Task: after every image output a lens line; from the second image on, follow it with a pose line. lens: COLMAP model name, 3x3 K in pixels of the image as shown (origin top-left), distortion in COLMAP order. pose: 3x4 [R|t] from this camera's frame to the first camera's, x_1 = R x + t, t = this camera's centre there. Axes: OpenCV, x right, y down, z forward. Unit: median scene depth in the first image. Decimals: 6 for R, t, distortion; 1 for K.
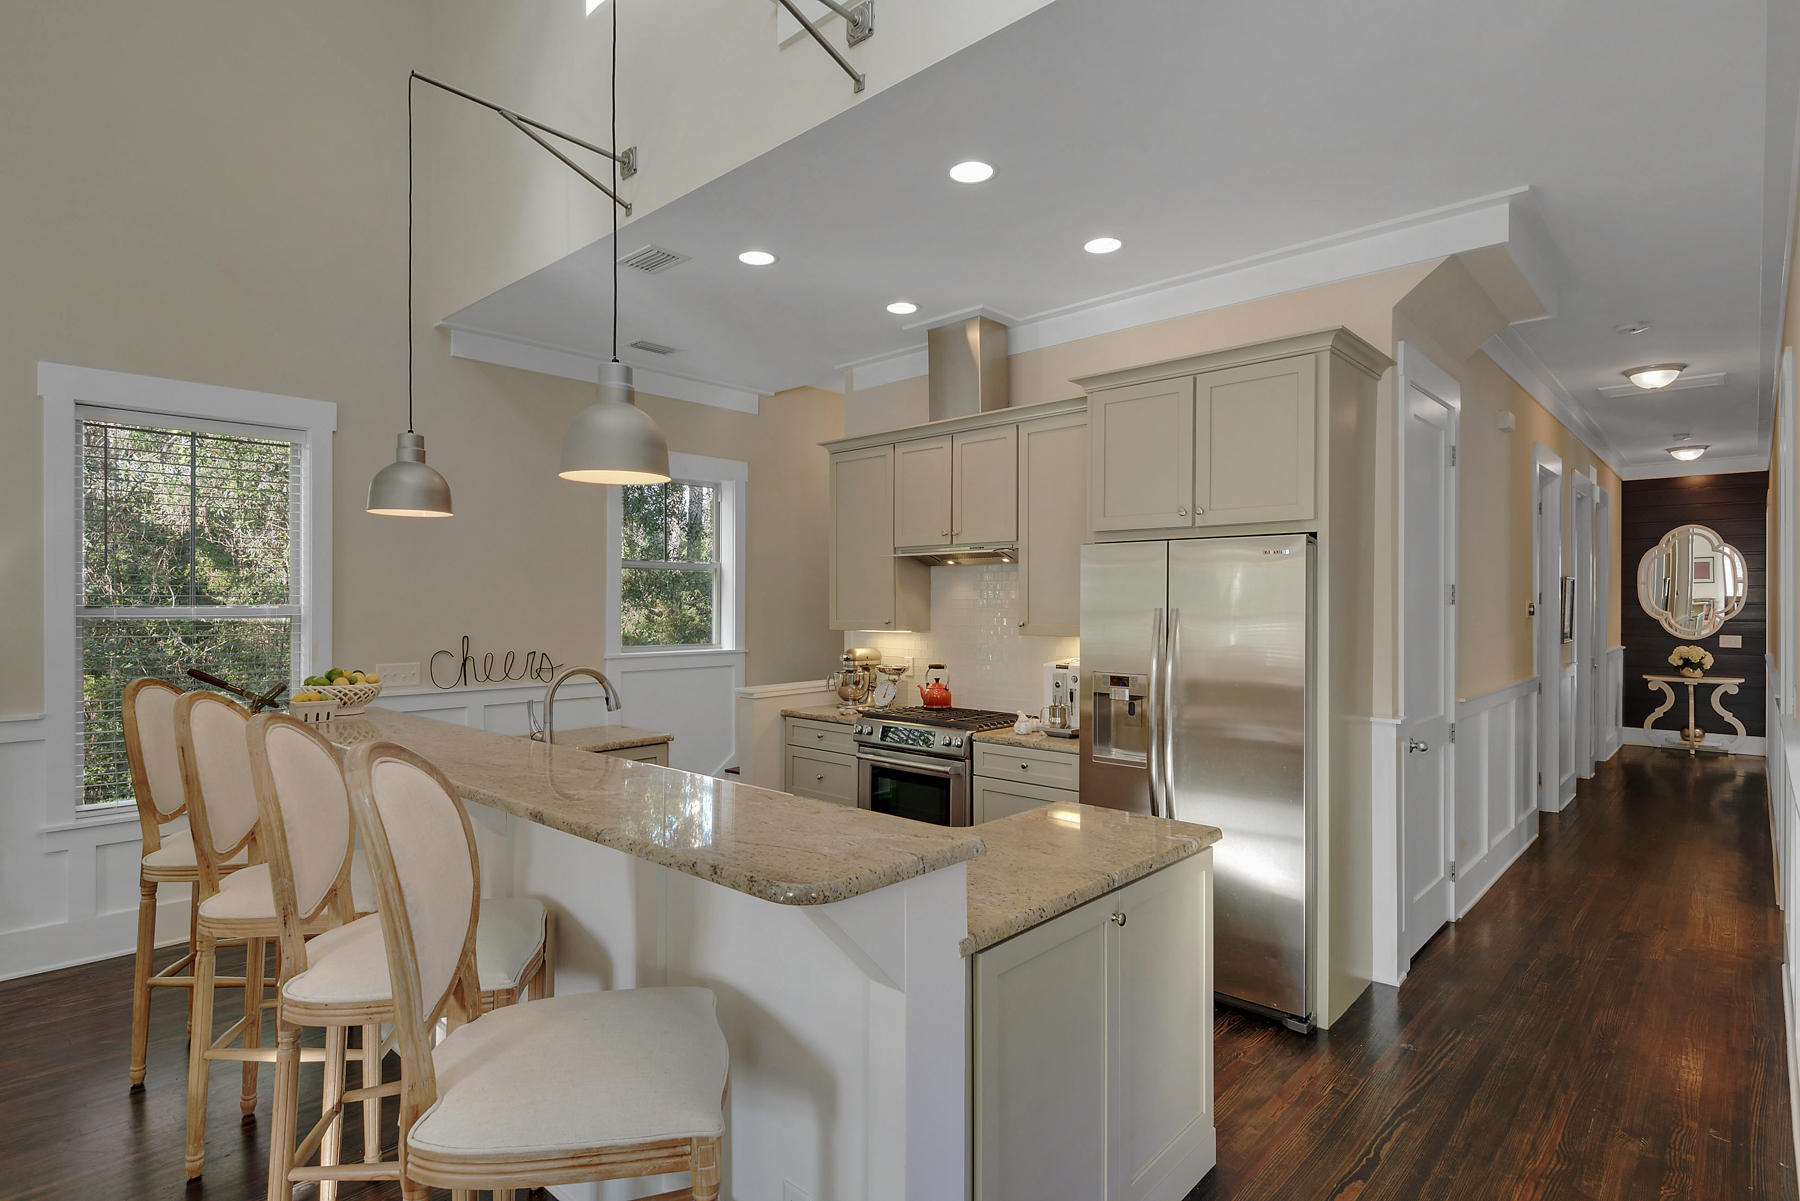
lens RADIAL K [[905.0, 0, 900.0], [0, 905.0, 600.5], [0, 0, 1]] dist [0.018012, -0.001928]
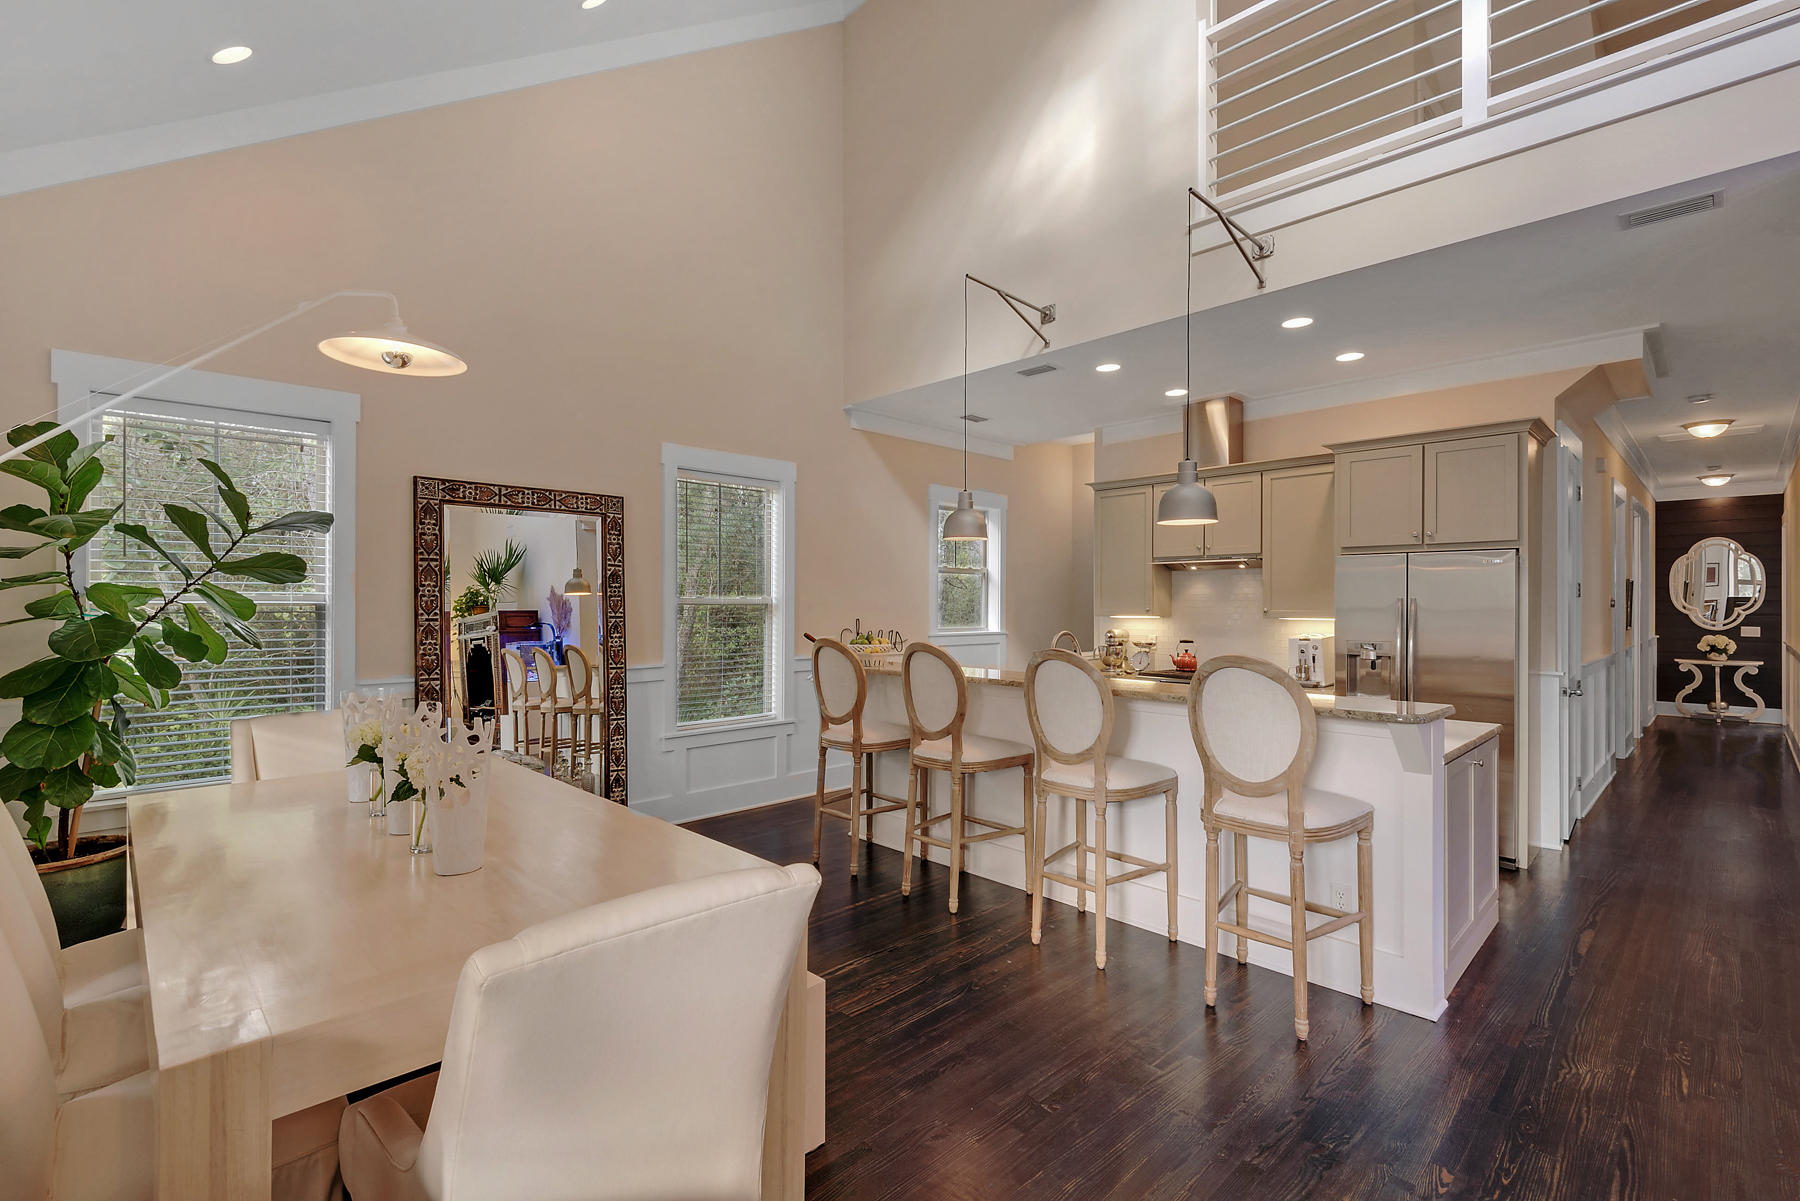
lens RADIAL K [[803.1, 0, 900.0], [0, 803.1, 600.5], [0, 0, 1]] dist [0.011991, 0.000225]
pose [[0.998824, 0.002326, -0.048426, -0.202800], [-0.002356, 0.999997, -0.000566, 0.006172], [0.048425, 0.000679, 0.998827, -0.164808]]
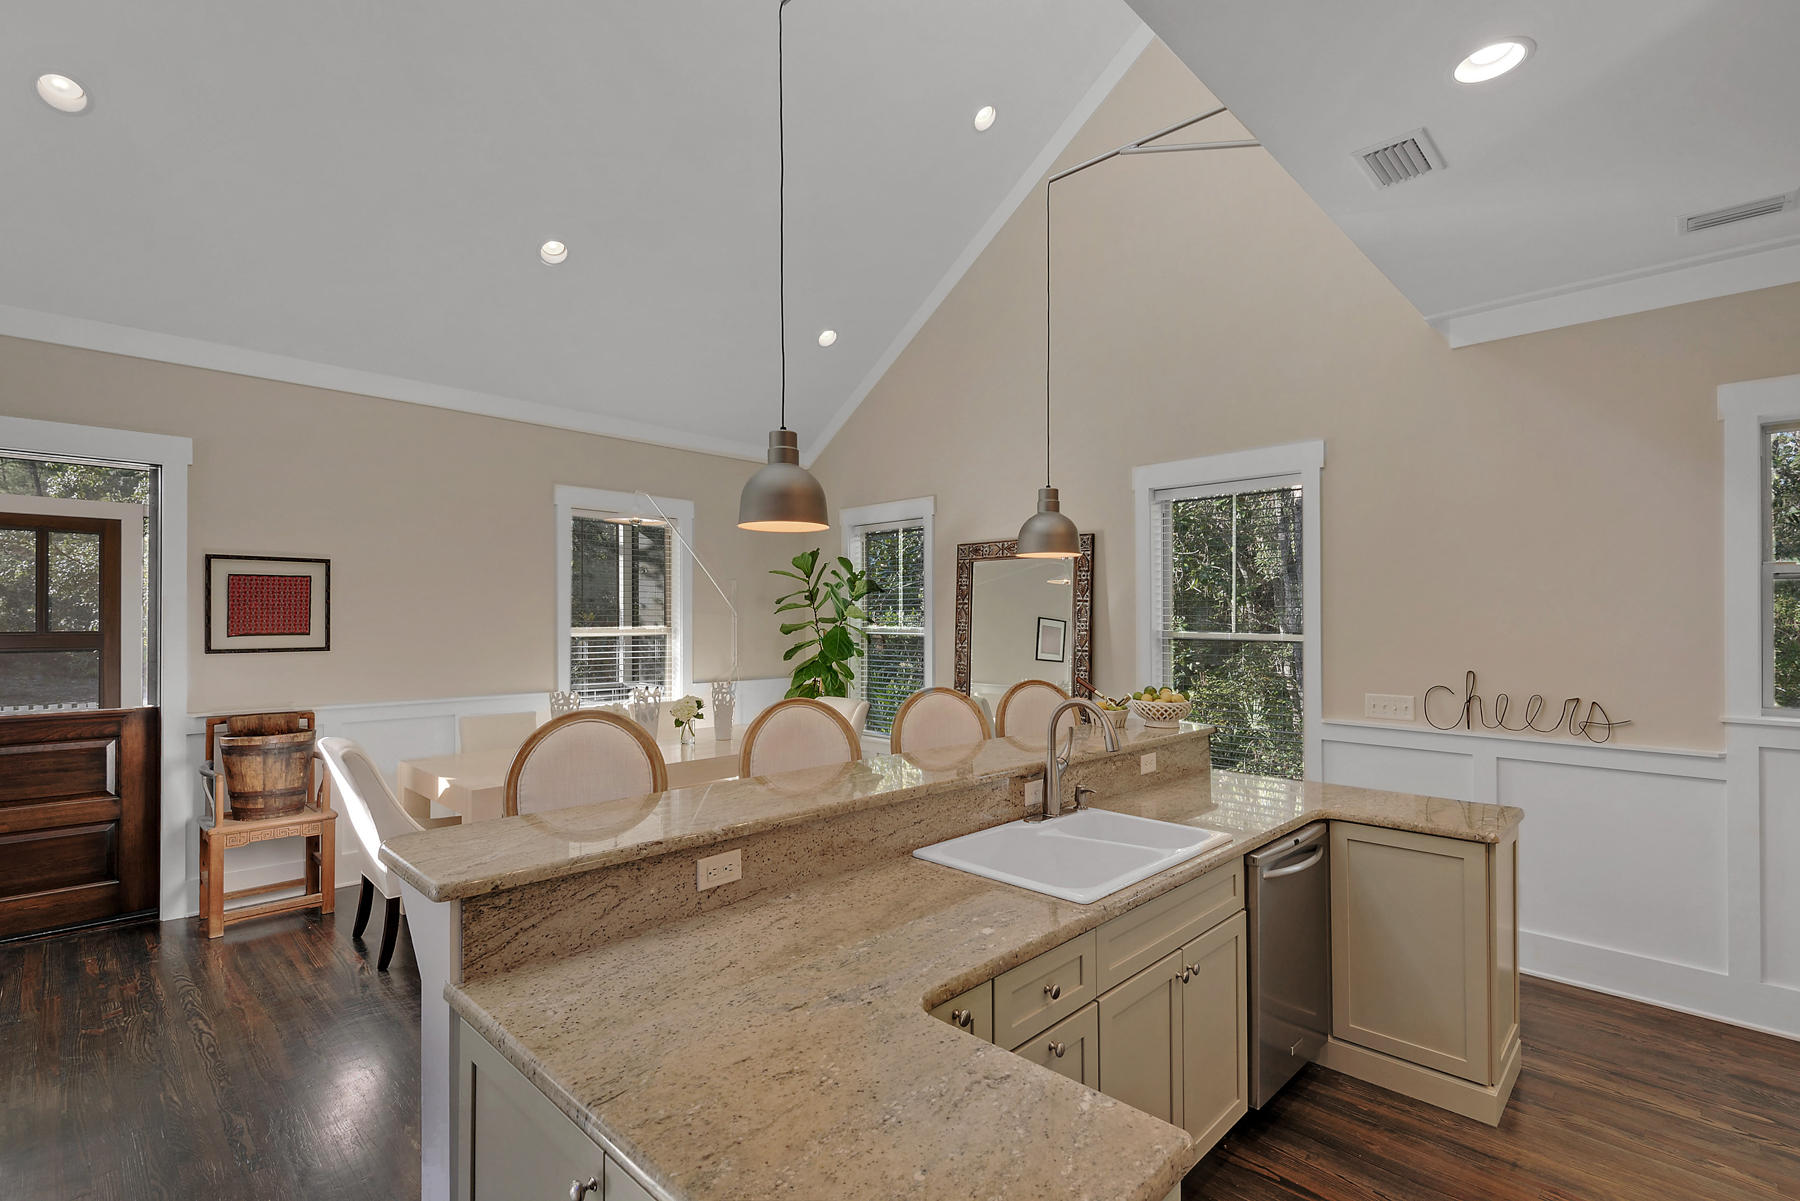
lens RADIAL K [[831.5, 0, 900.0], [0, 831.5, 600.5], [0, 0, 1]] dist [0.024036, 0.000108]
pose [[-0.037889, -0.023726, -0.999000, 0.188385], [0.001263, 0.999716, -0.023791, -0.004574], [0.999281, -0.002163, -0.037848, 0.292513]]
